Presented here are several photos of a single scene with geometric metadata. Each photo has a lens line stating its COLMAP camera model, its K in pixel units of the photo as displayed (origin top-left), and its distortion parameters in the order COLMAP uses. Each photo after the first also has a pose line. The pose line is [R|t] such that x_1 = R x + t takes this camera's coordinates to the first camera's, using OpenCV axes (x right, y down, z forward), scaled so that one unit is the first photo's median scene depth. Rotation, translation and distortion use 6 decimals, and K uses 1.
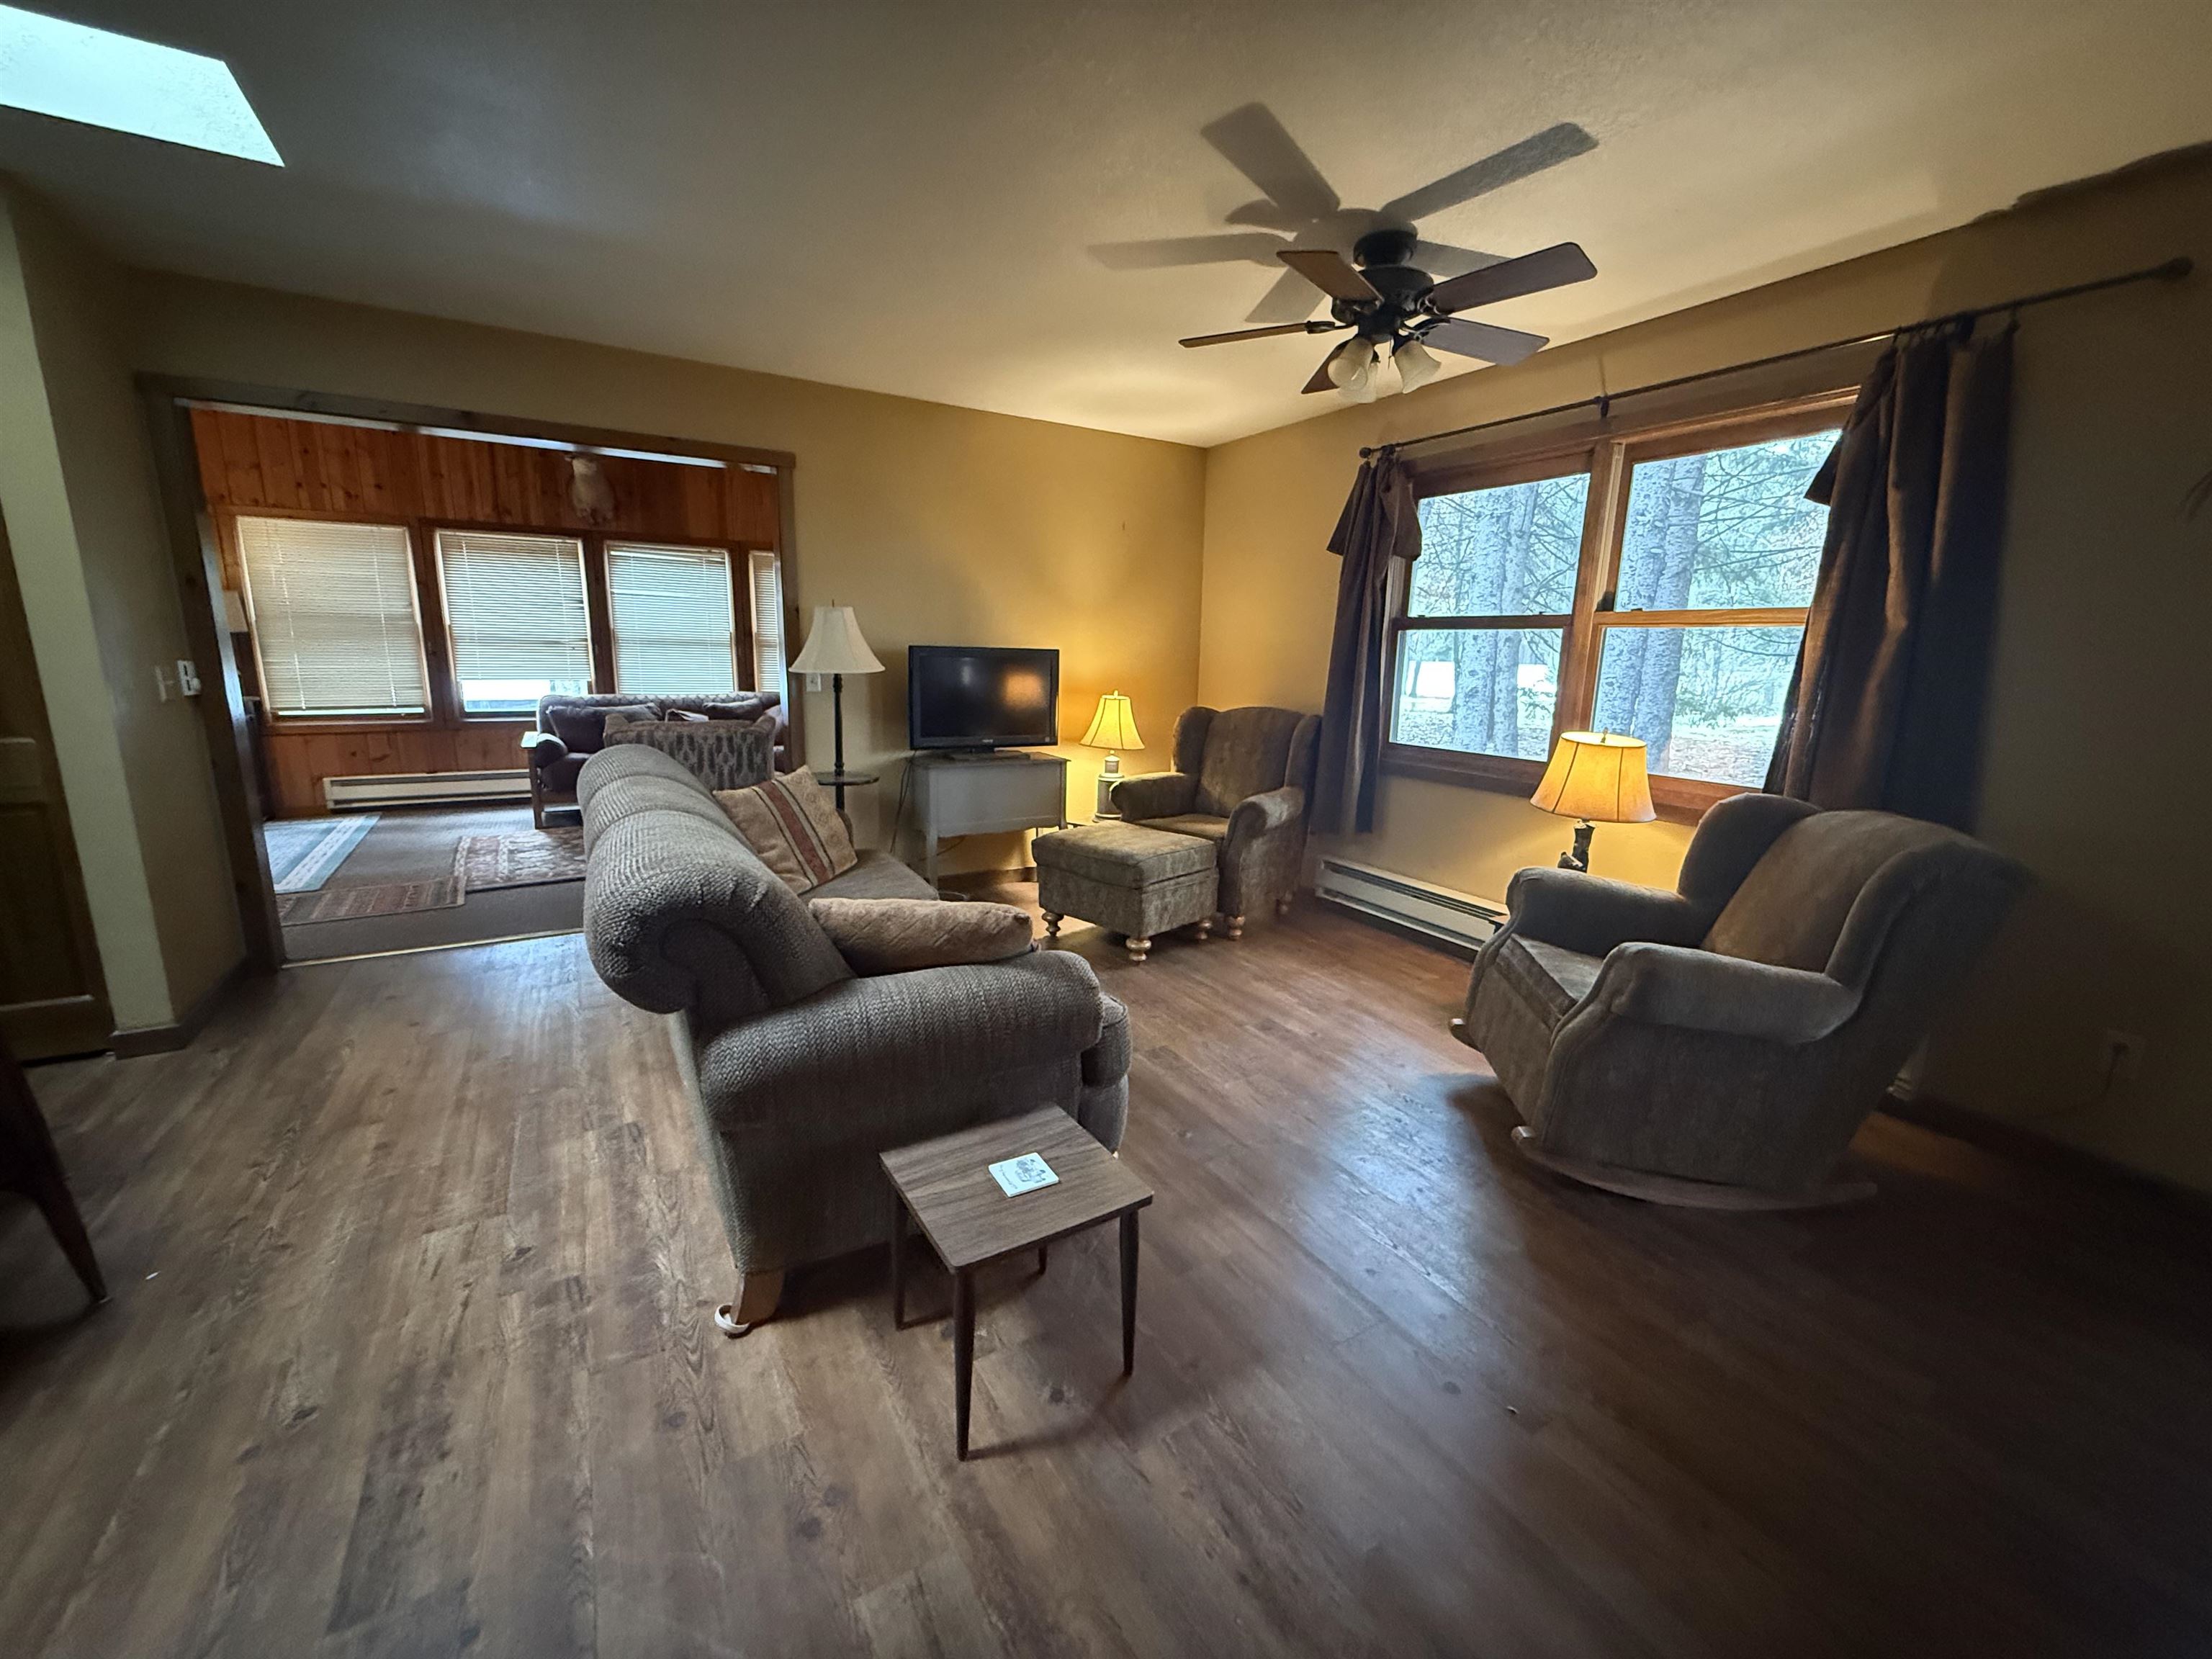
lens RADIAL K [[872.2, 0, 1098.8], [0, 872.2, 821.4], [0, 0, 1]] dist [0.002167, -0.000510]
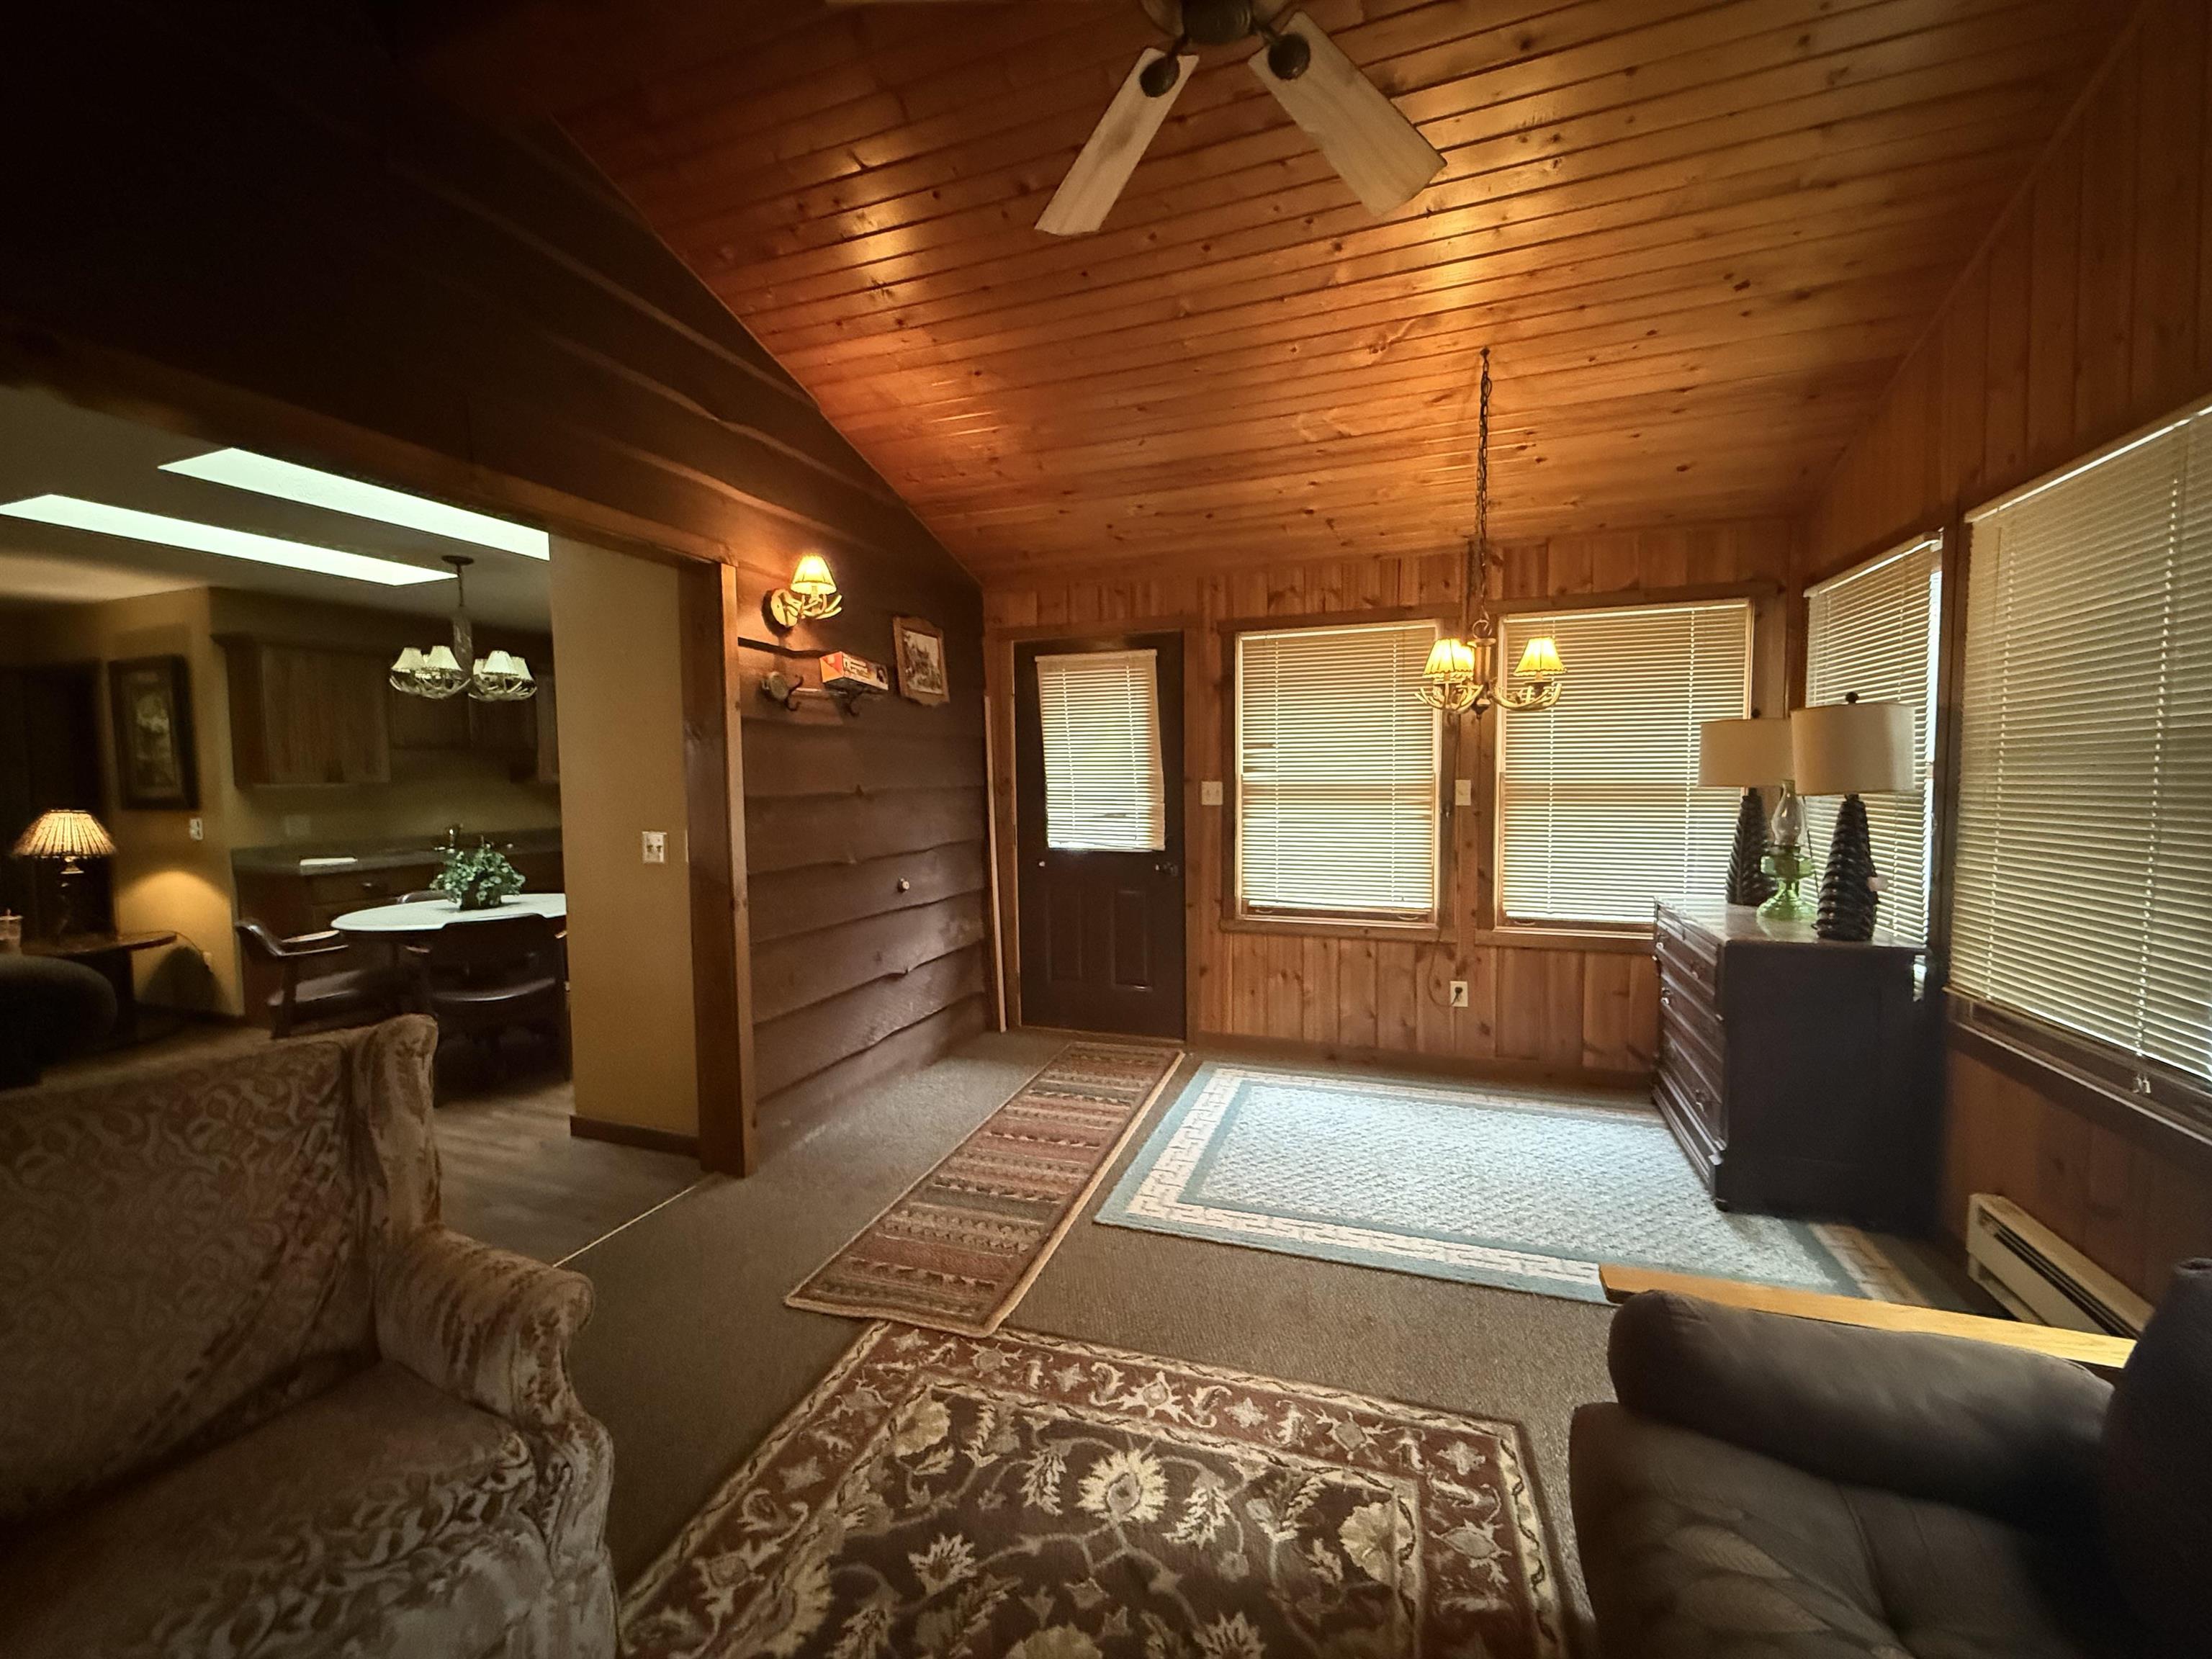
lens RADIAL K [[872.2, 0, 1087.9], [0, 872.2, 829.4], [0, 0, 1]] dist [0.002167, -0.000510]
pose [[-0.782756, 0.025690, -0.621799, -0.500972], [-0.128216, 0.971055, 0.201525, -0.285734], [0.608978, 0.237469, -0.756805, 1.322343]]
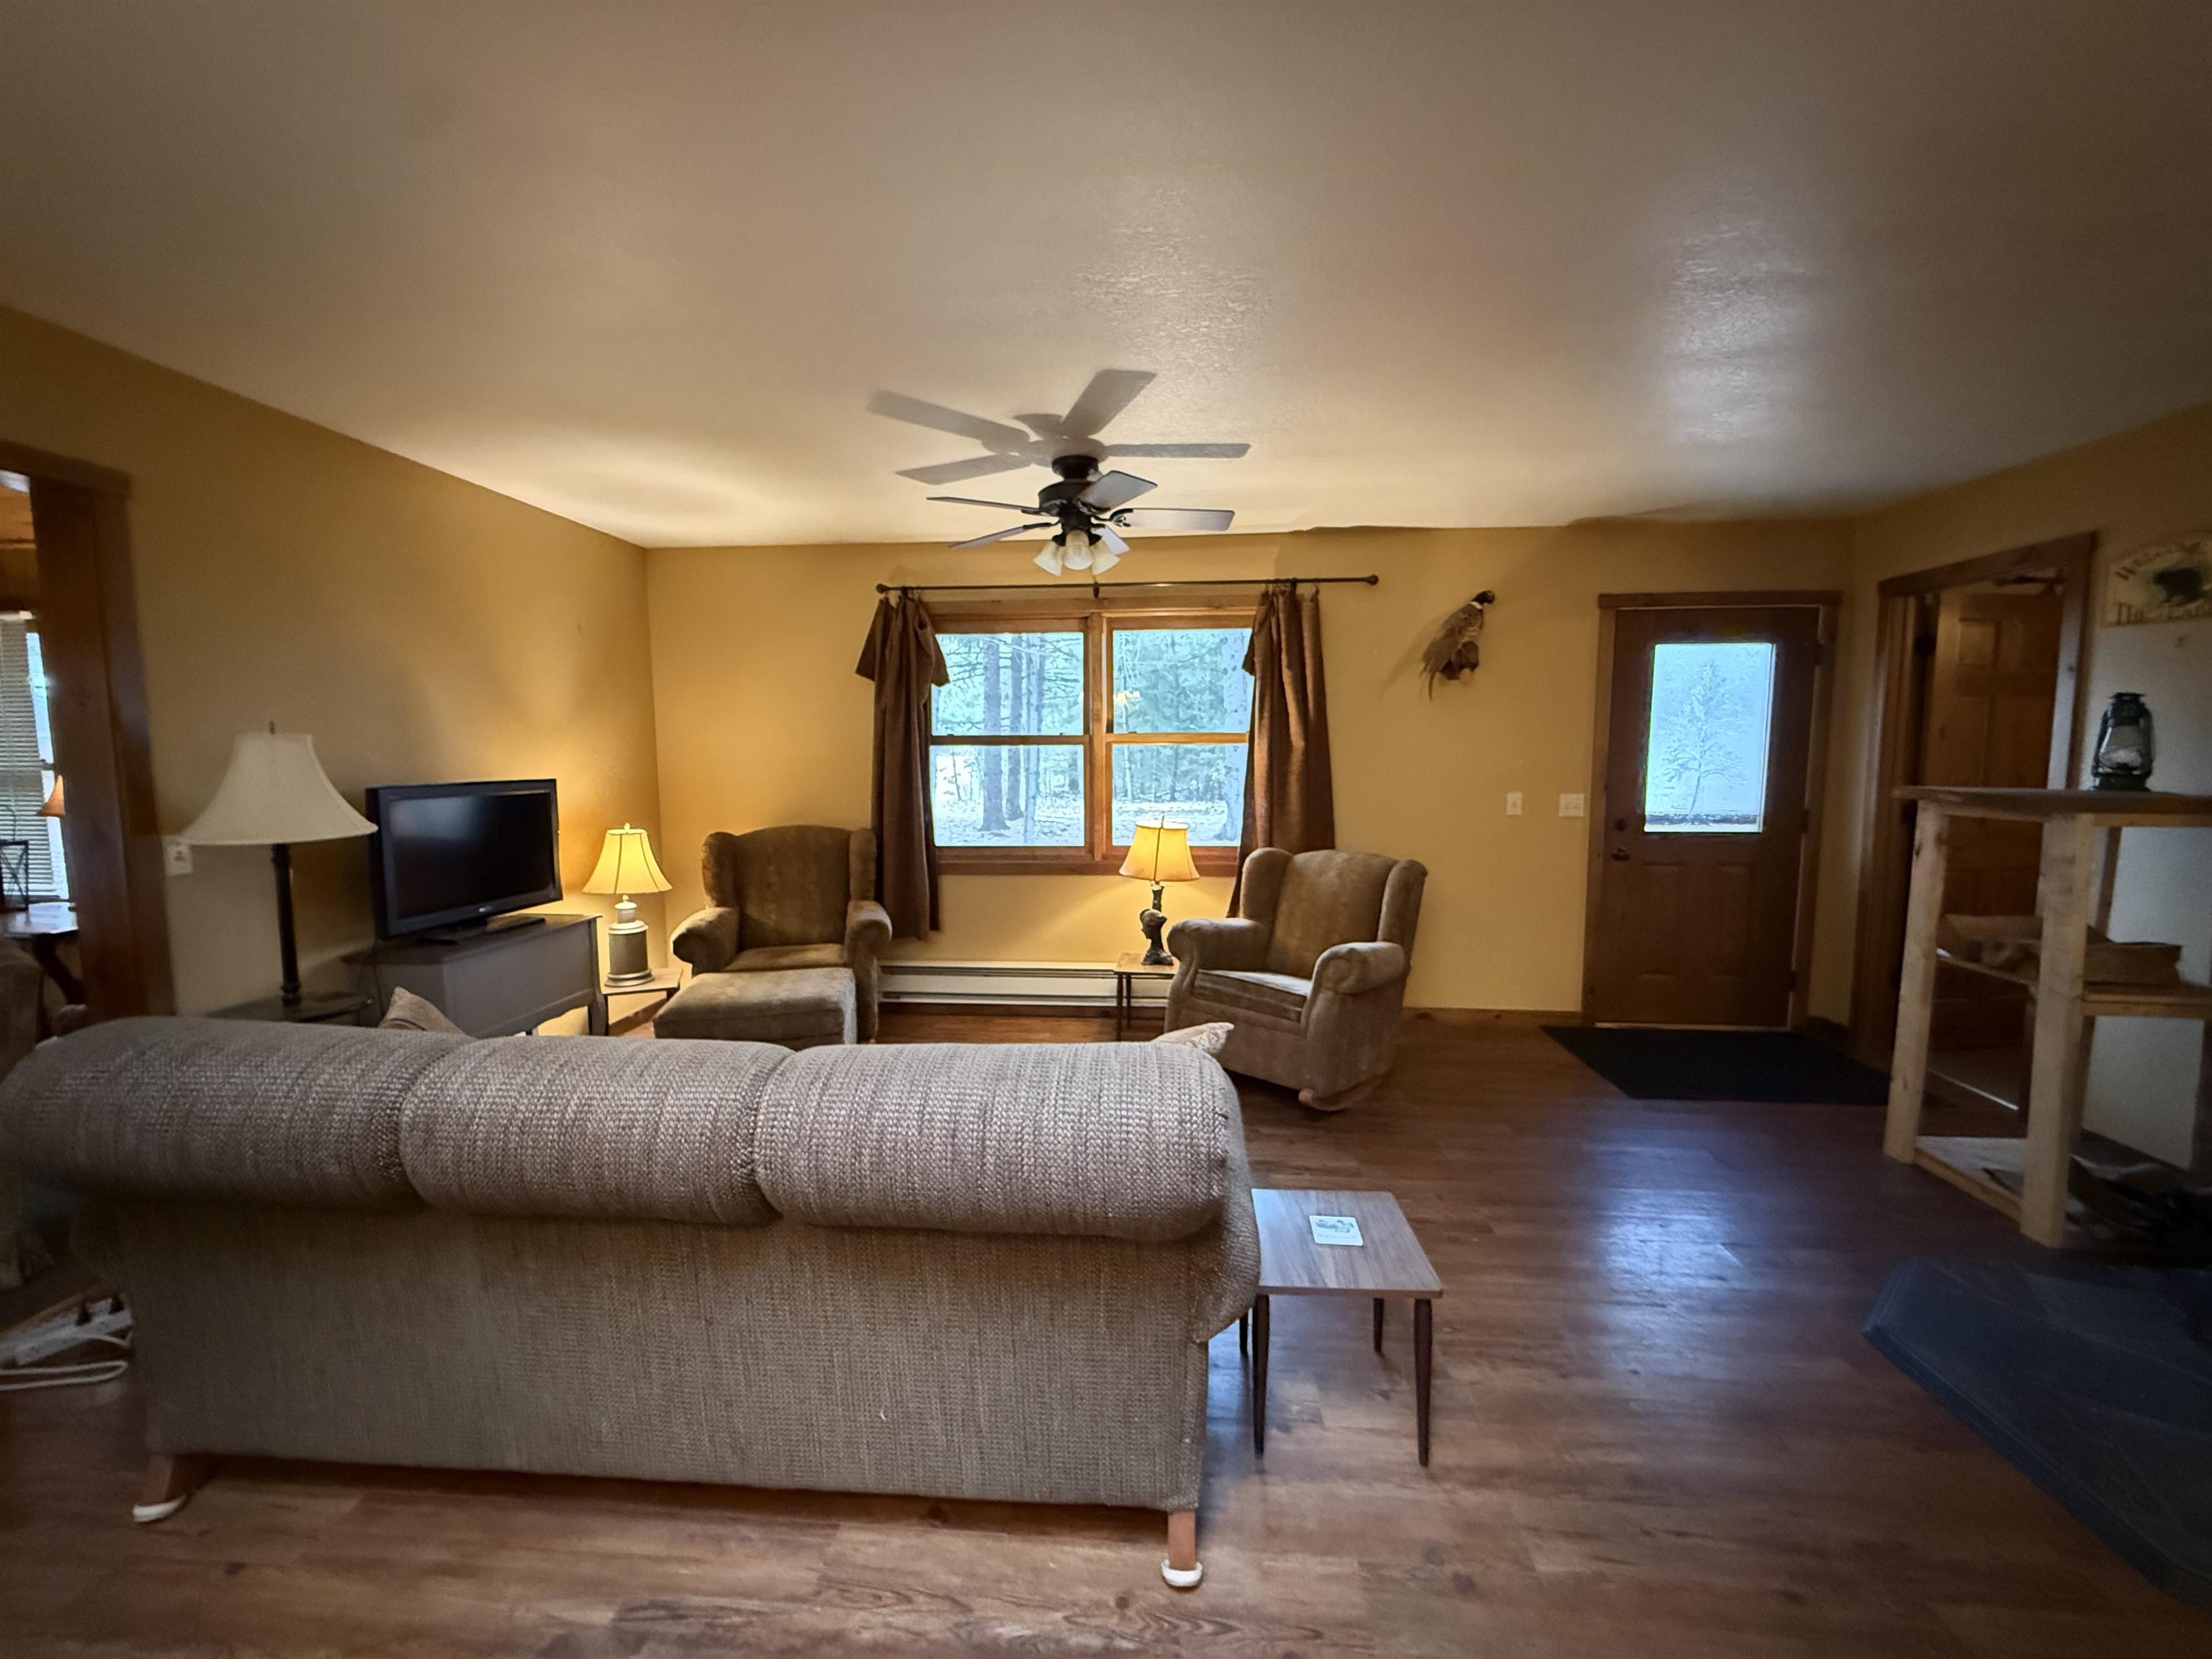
lens RADIAL K [[872.2, 0, 1097.8], [0, 872.2, 824.7], [0, 0, 1]] dist [0.002167, -0.000510]
pose [[0.582040, -0.097190, 0.807331, -0.384035], [0.176677, 0.984229, -0.008889, -0.061183], [-0.793735, 0.147810, 0.590032, 0.152605]]
